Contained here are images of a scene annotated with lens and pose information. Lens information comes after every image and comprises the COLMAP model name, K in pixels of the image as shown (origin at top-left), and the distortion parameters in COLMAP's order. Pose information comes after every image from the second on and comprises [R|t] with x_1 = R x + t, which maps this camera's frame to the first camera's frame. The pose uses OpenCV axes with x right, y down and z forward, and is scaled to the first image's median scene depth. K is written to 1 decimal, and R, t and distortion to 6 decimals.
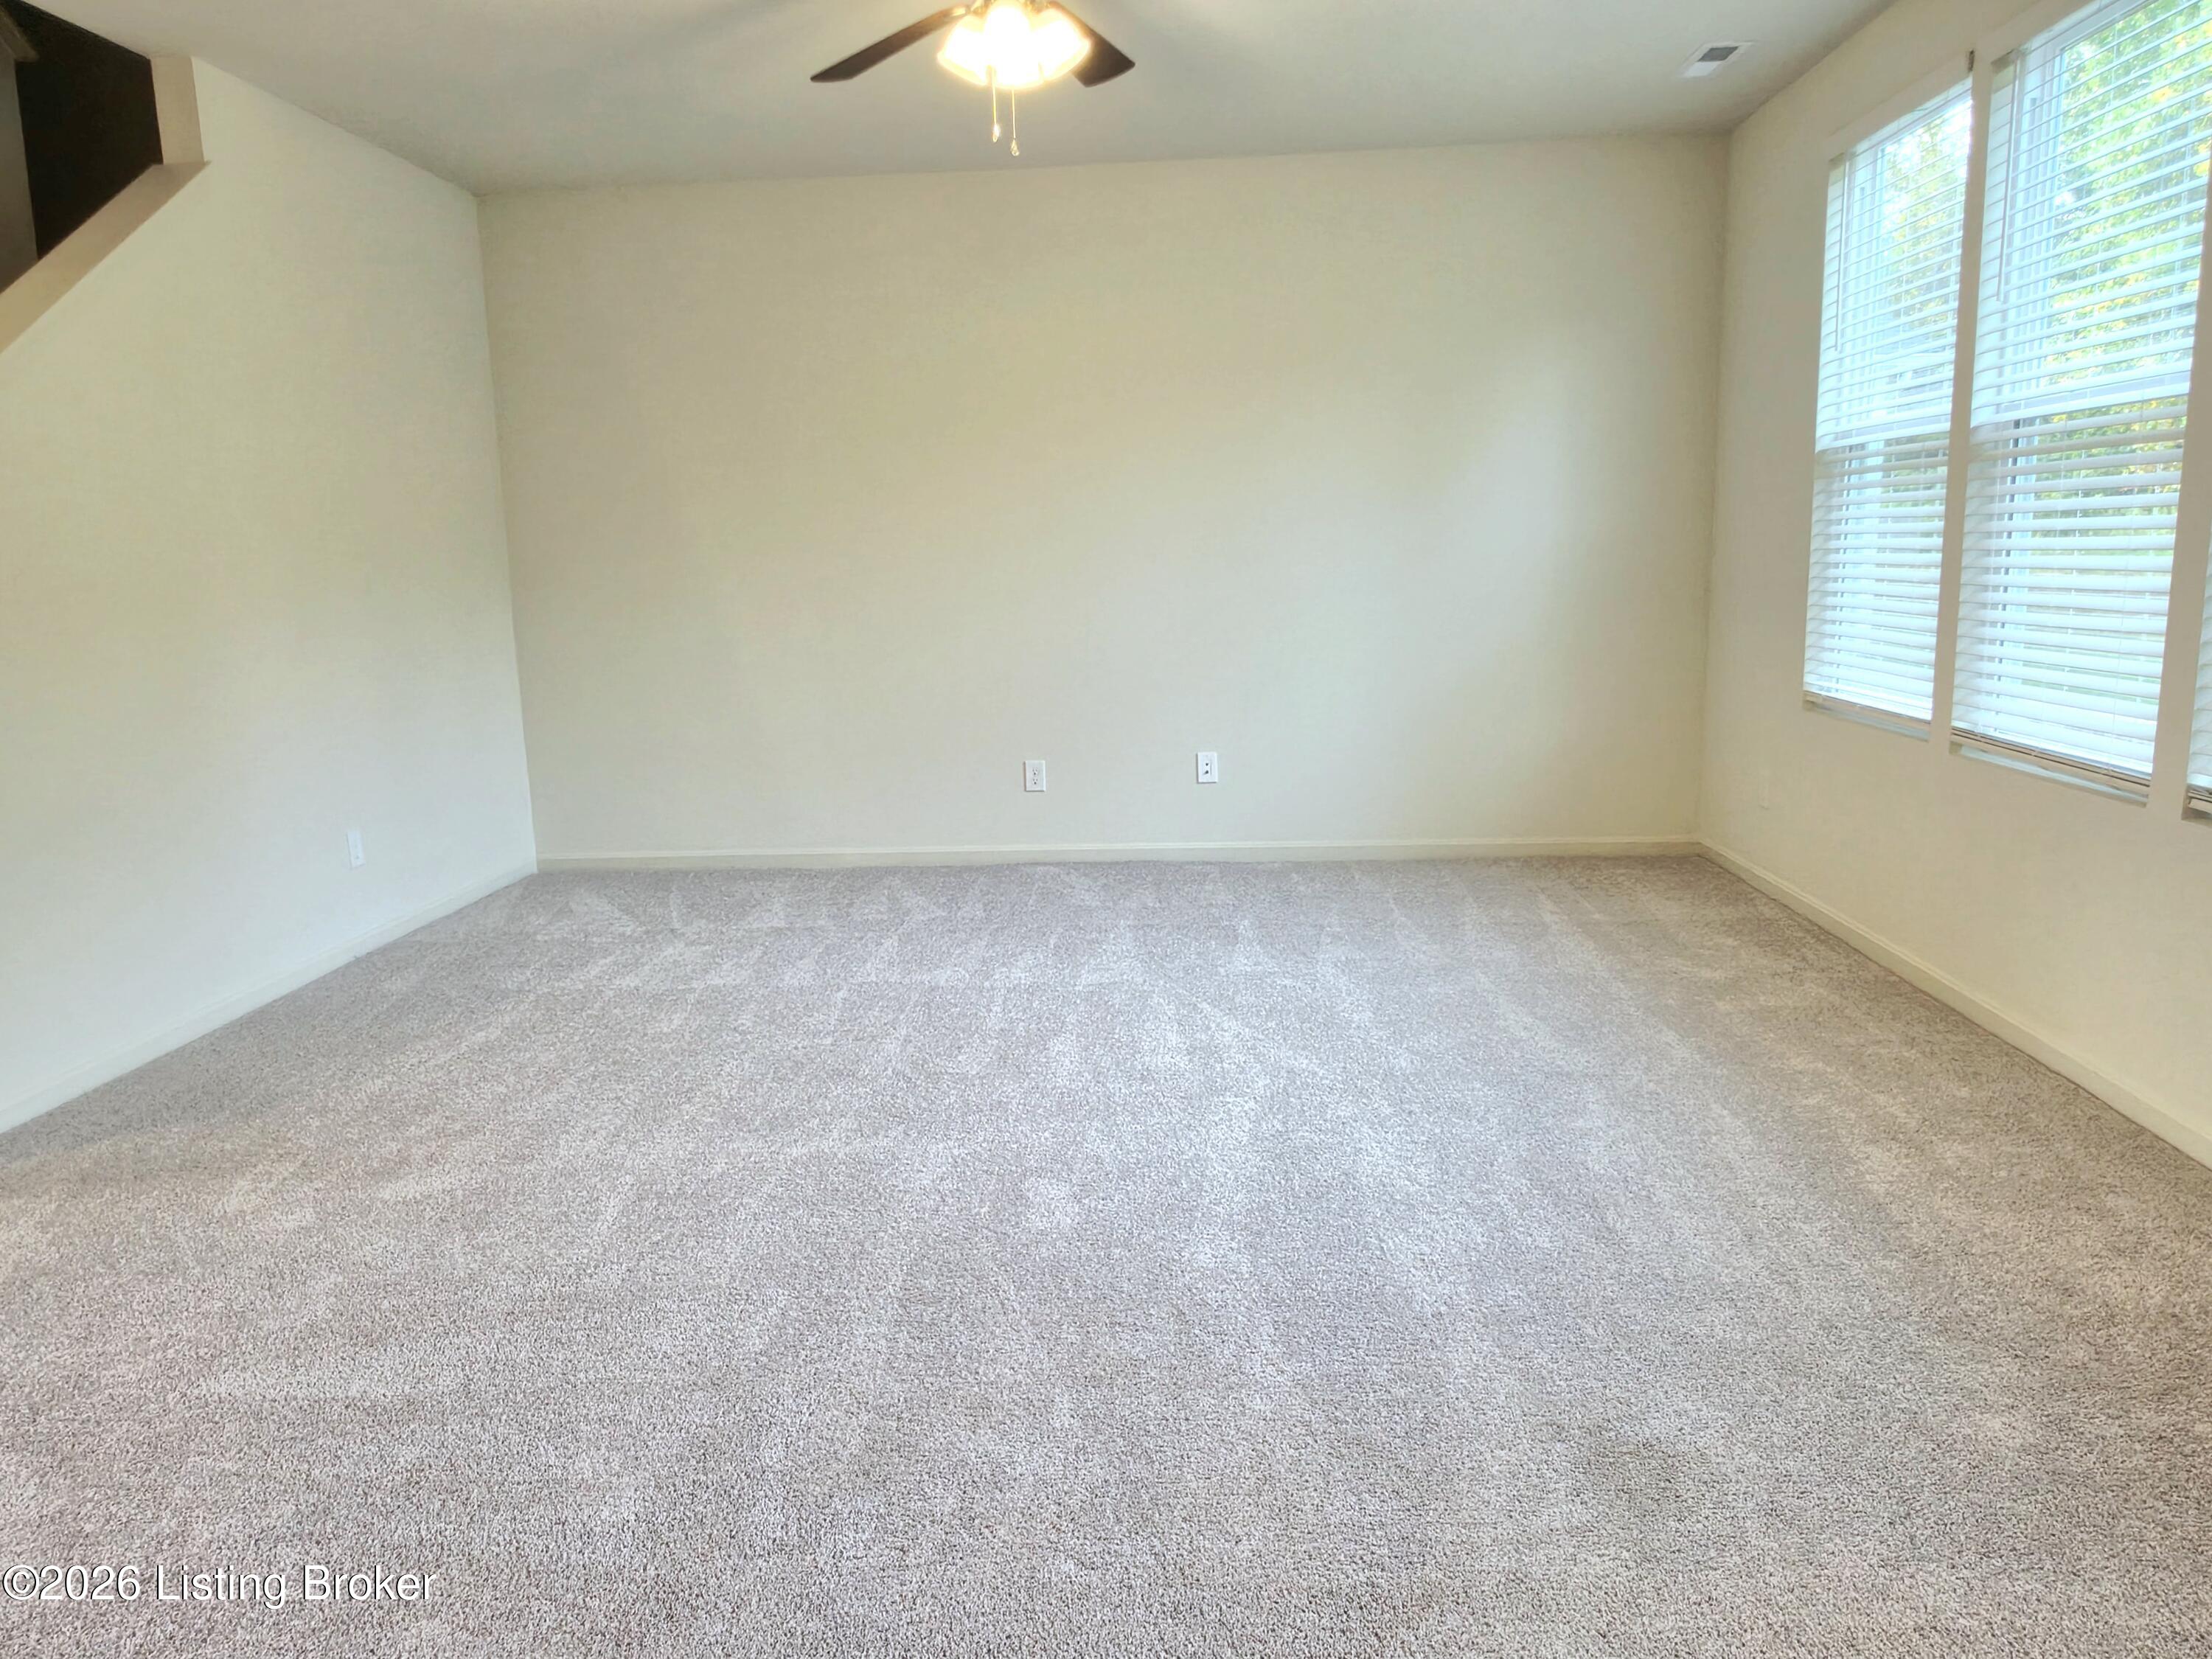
lens RADIAL K [[1505.0, 0, 1098.5], [0, 1505.0, 819.2], [0, 0, 1]] dist [0.001929, -0.000851]
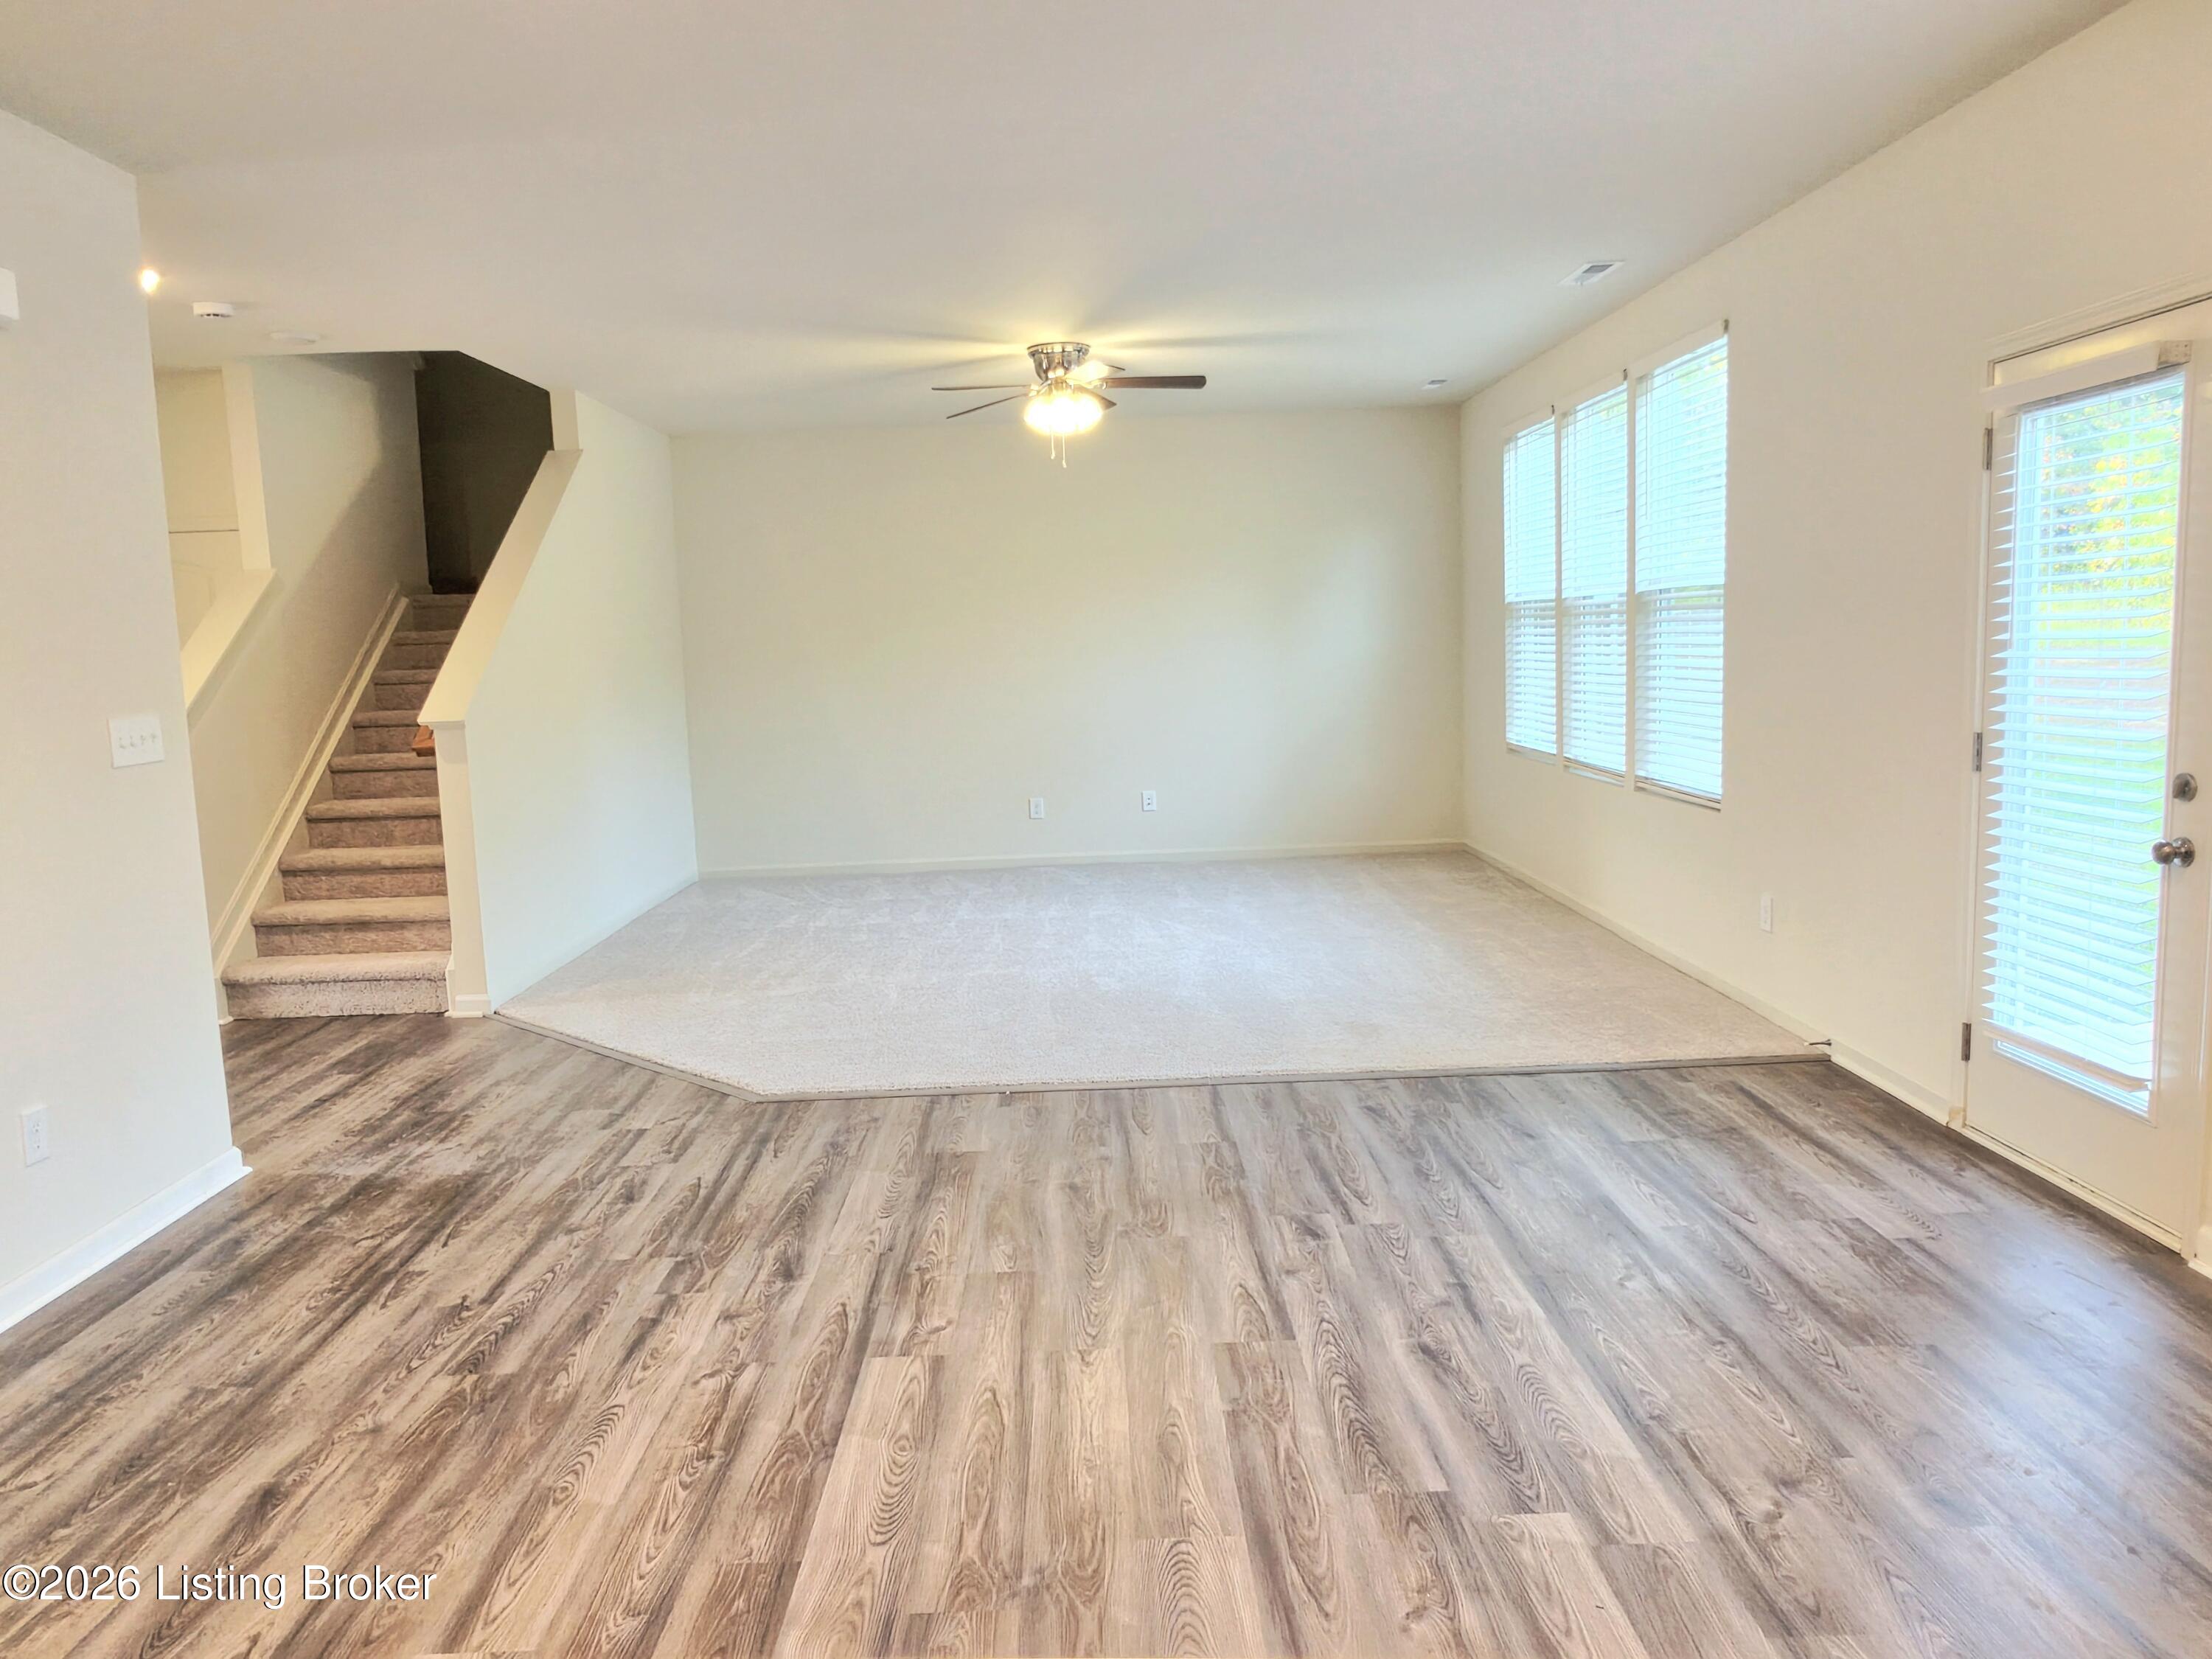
lens RADIAL K [[1505.0, 0, 1098.5], [0, 1505.0, 819.2], [0, 0, 1]] dist [0.001929, -0.000851]
pose [[0.996972, -0.018015, 0.075644, -0.135882], [0.022433, 0.998066, -0.057968, 0.102613], [-0.074453, 0.059489, 0.995449, -0.743681]]
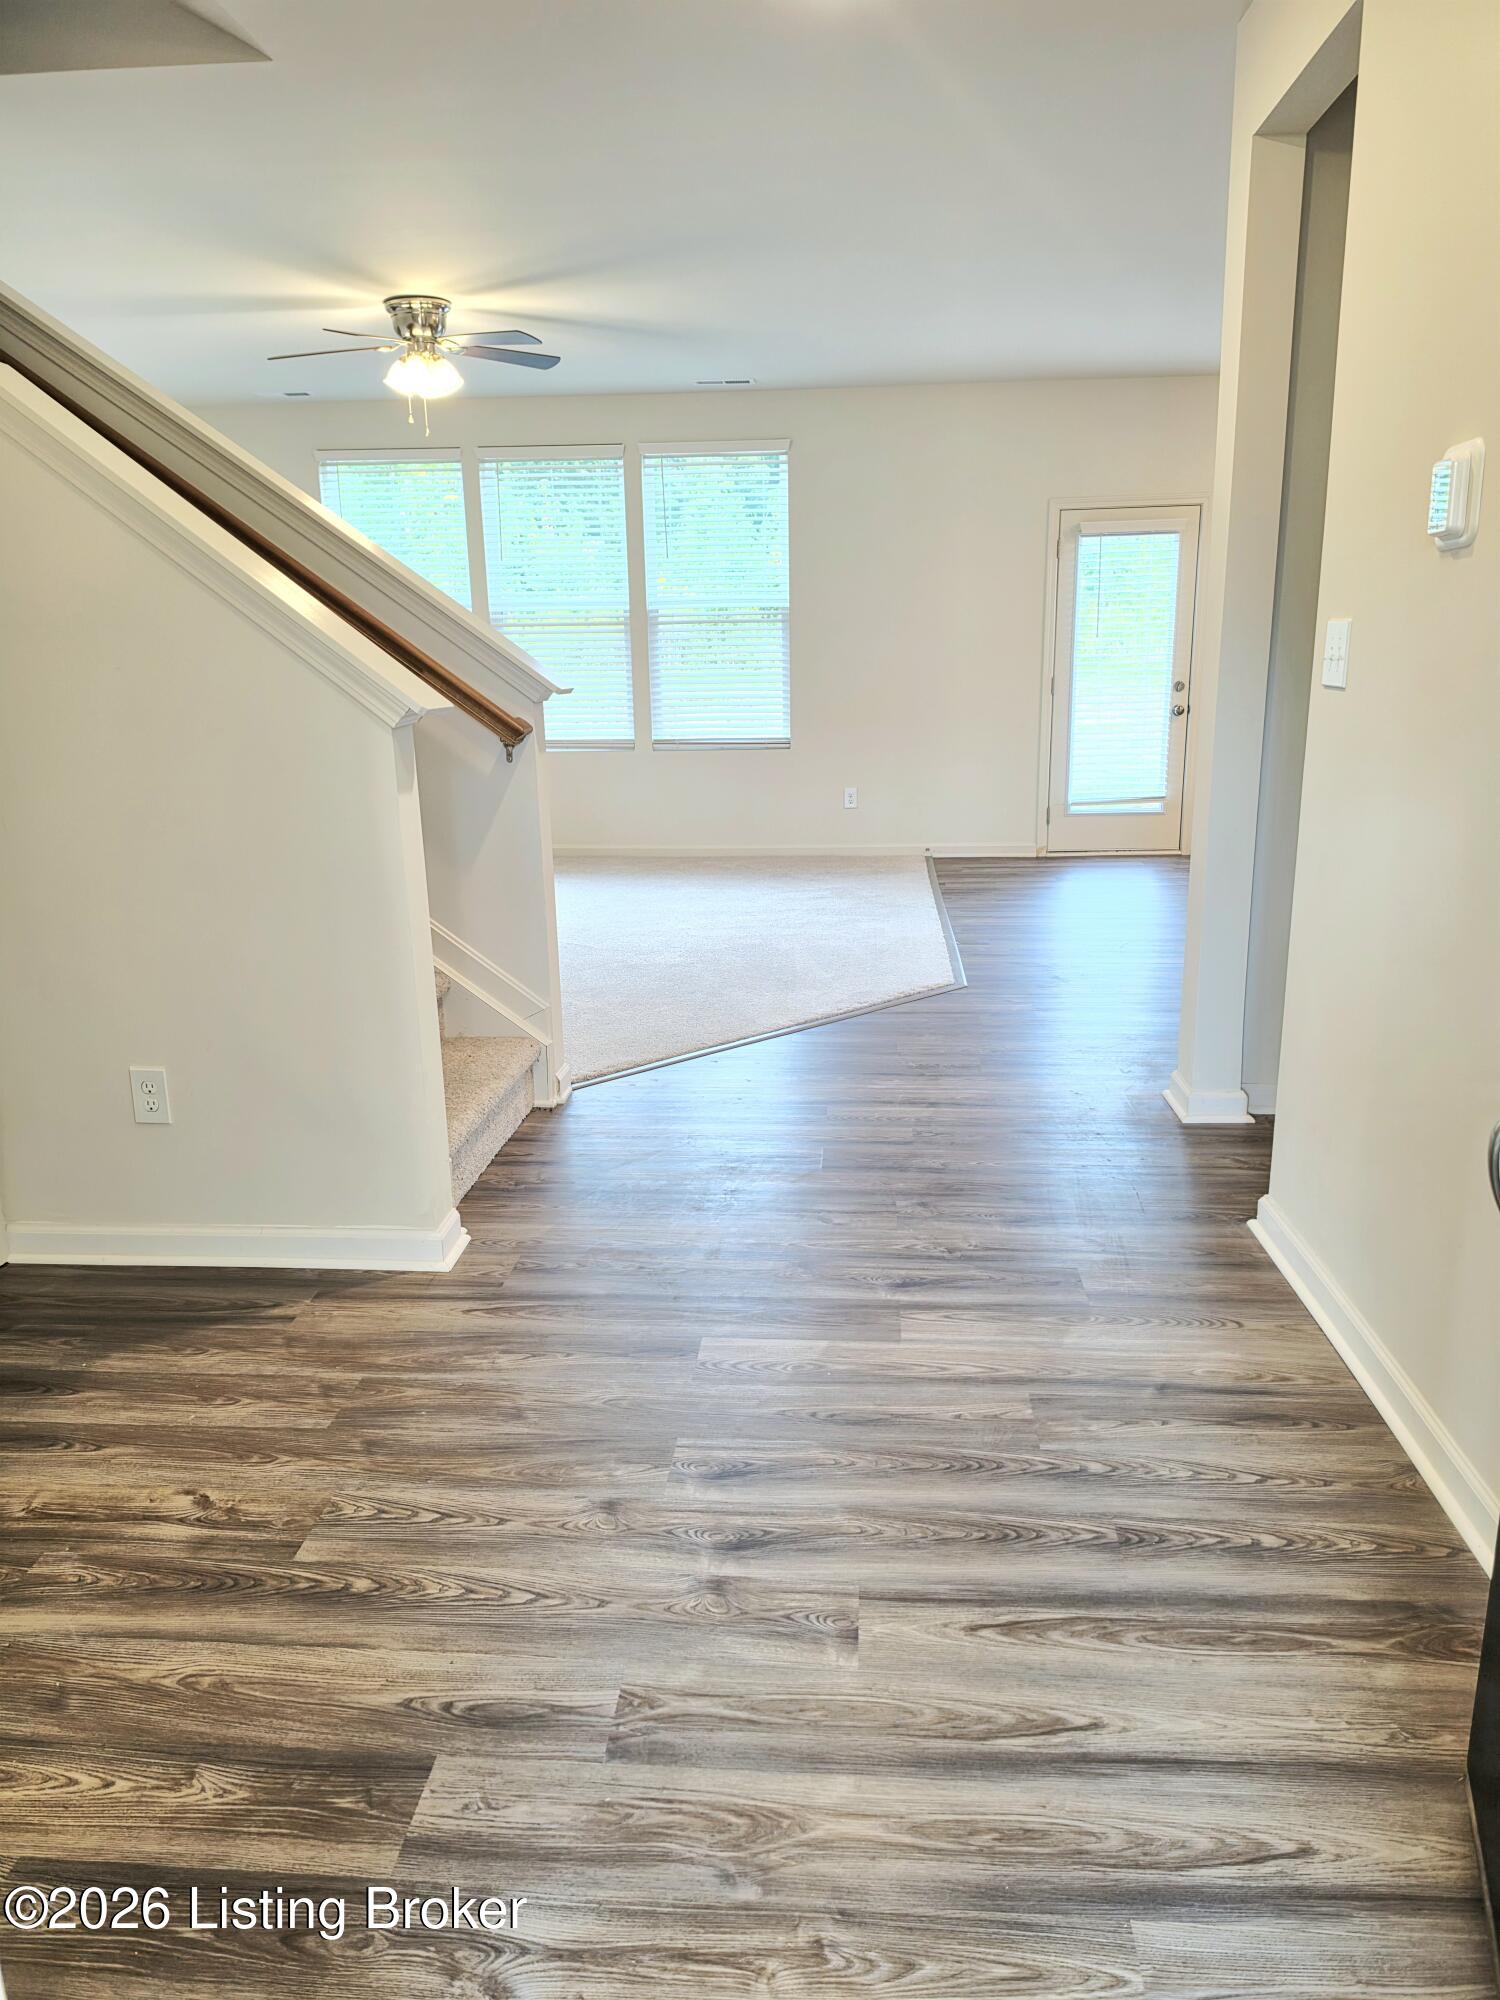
lens RADIAL K [[1360.0, 0, 750.0], [0, 1360.0, 1000.0], [0, 0, 1]] dist [-0.000178, -0.000191]
pose [[0.000504, -0.226423, 0.974029, -1.464286], [0.191765, 0.955974, 0.222127, -0.060016], [-0.981441, 0.186673, 0.043902, 0.531849]]
